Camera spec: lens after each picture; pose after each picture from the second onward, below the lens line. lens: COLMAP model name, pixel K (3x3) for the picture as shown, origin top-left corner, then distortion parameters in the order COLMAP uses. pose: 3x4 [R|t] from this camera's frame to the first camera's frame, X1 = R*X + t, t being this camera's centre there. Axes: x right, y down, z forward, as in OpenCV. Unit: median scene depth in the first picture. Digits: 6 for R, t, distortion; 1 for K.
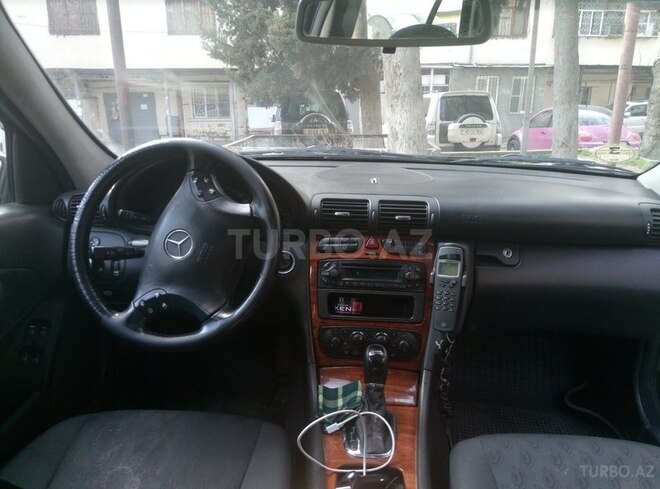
lens RADIAL K [[487.1, 0, 328.5], [0, 487.1, 242.0], [0, 0, 1]] dist [-0.010183, -0.007796]
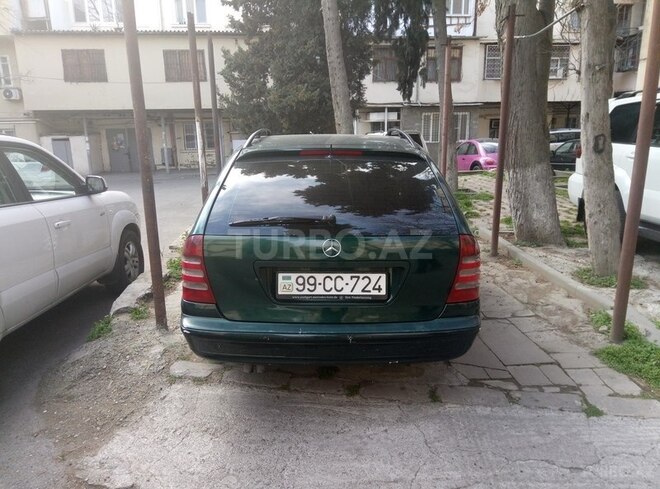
lens RADIAL K [[487.1, 0, 330.0], [0, 487.1, 246.4], [0, 0, 1]] dist [-0.010183, -0.007796]
pose [[0.997926, -0.028533, 0.057696, -0.009642], [0.030777, 0.998789, -0.038386, 0.037094], [-0.056531, 0.040082, 0.997596, -0.200789]]
